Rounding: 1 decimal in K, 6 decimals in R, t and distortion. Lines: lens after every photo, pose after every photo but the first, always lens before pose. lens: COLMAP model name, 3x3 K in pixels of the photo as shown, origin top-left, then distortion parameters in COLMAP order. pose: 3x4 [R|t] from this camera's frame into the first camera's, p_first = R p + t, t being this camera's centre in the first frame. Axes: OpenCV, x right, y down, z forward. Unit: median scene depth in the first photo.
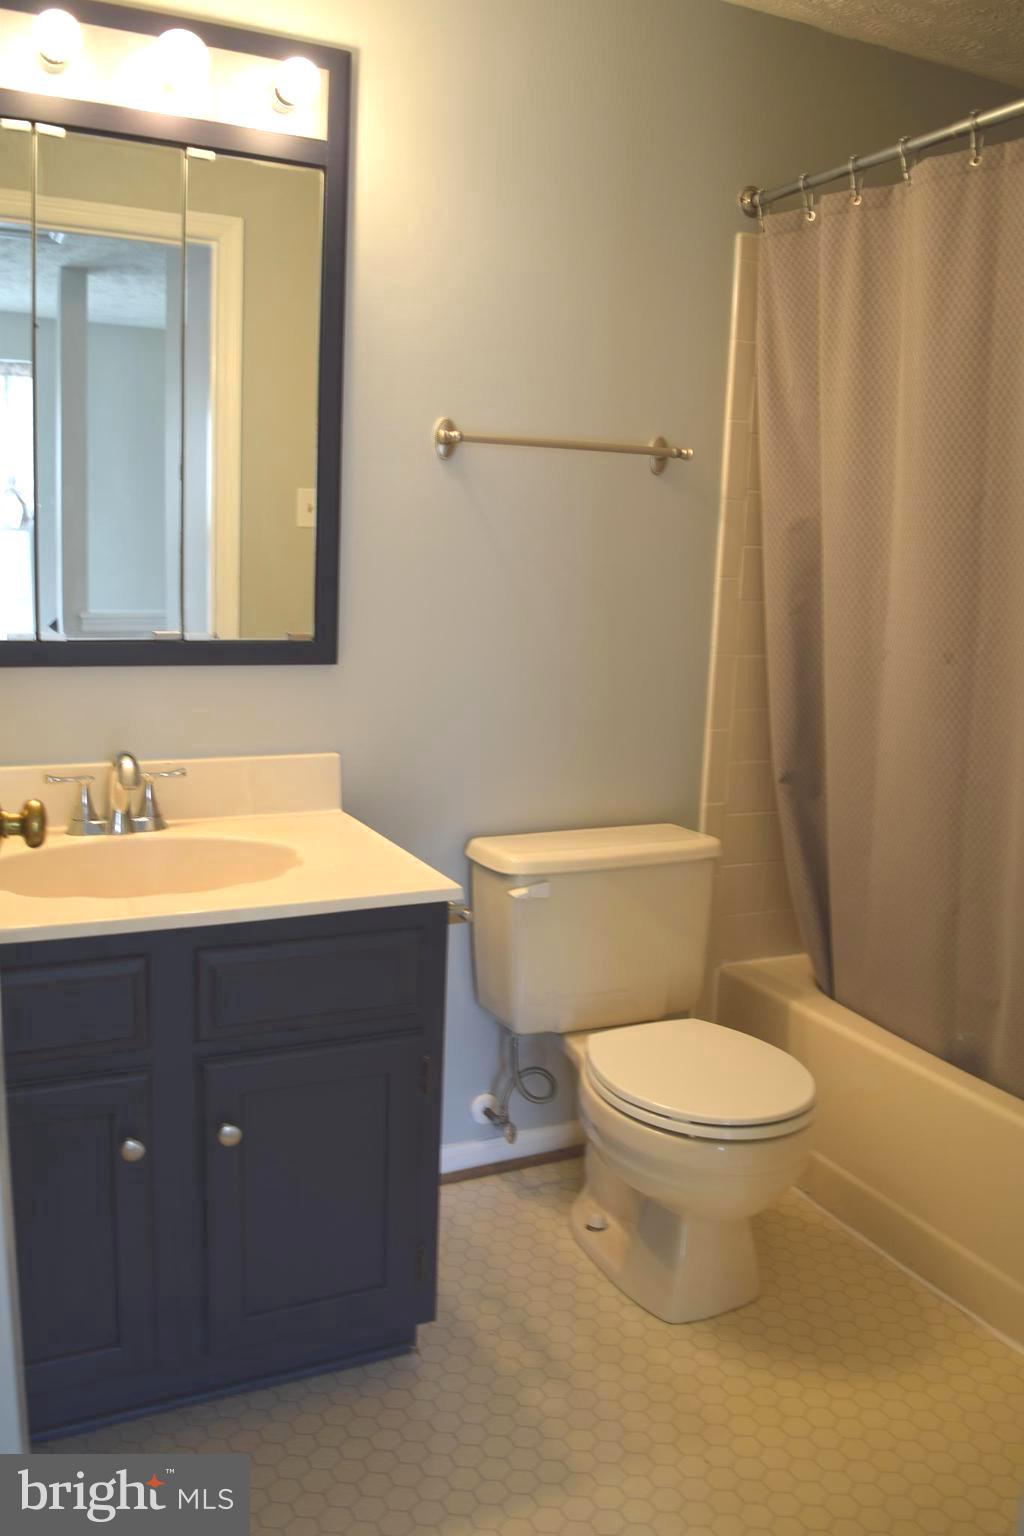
lens RADIAL K [[1209.6, 0, 513.6], [0, 1209.6, 766.1], [0, 0, 1]] dist [-0.091640, 0.012968]
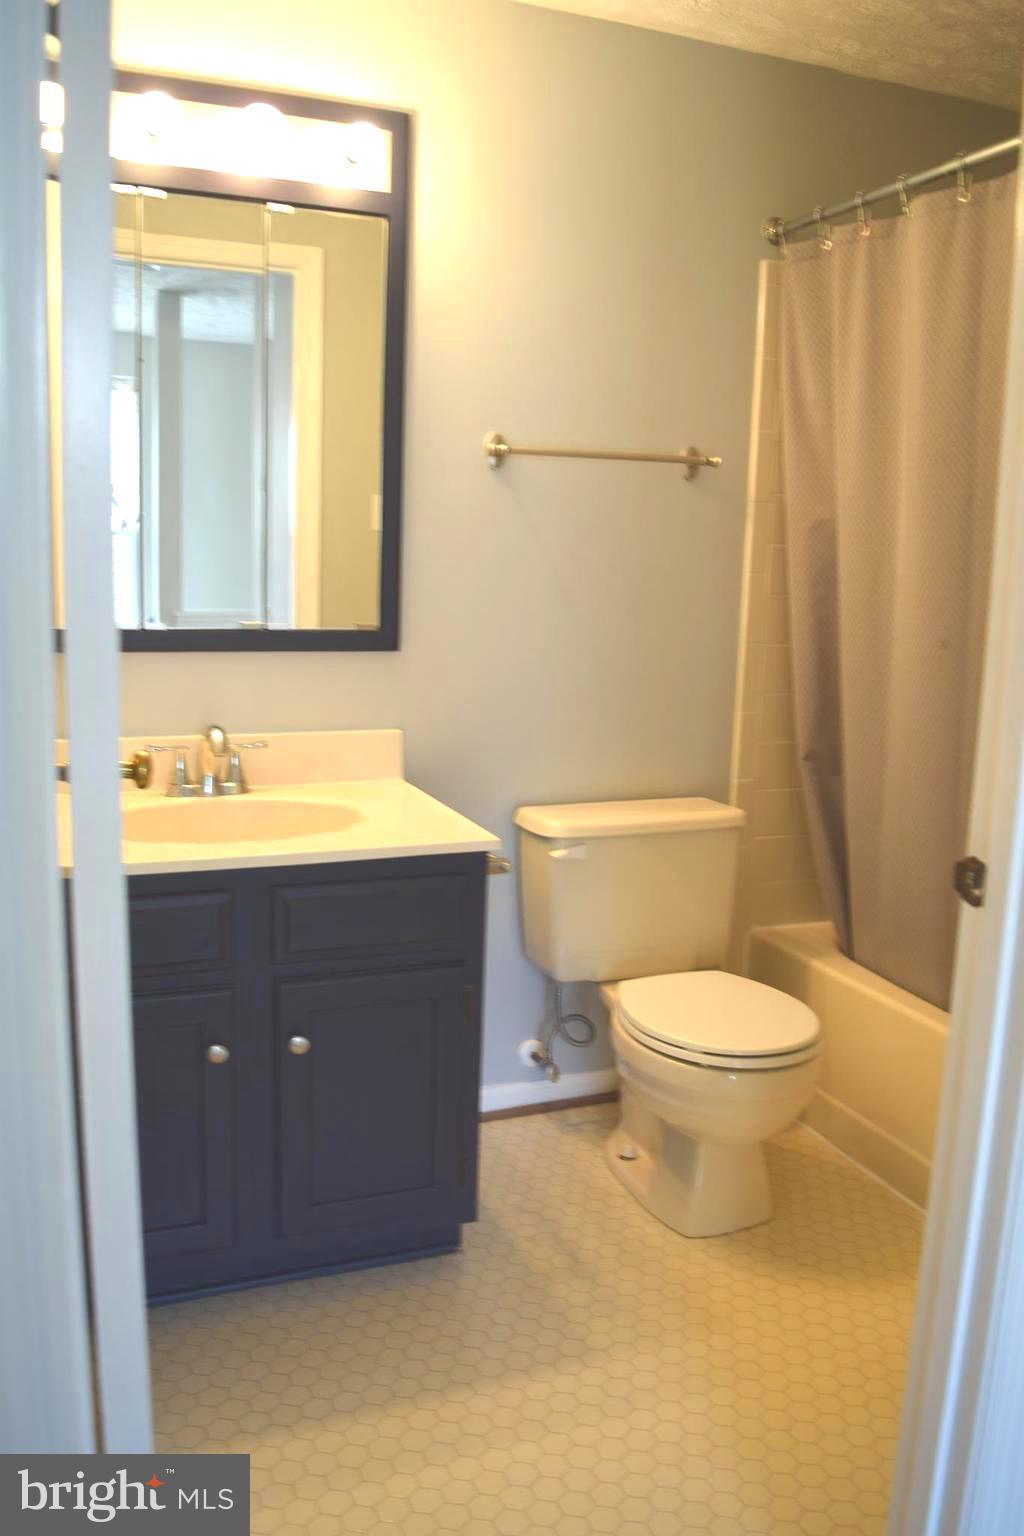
lens RADIAL K [[1209.6, 0, 510.5], [0, 1209.6, 766.9], [0, 0, 1]] dist [-0.091640, 0.012968]
pose [[0.997294, 0.004643, -0.073373, 0.042392], [-0.004770, 0.999987, -0.001555, 0.026170], [0.073365, 0.001901, 0.997303, -0.127968]]
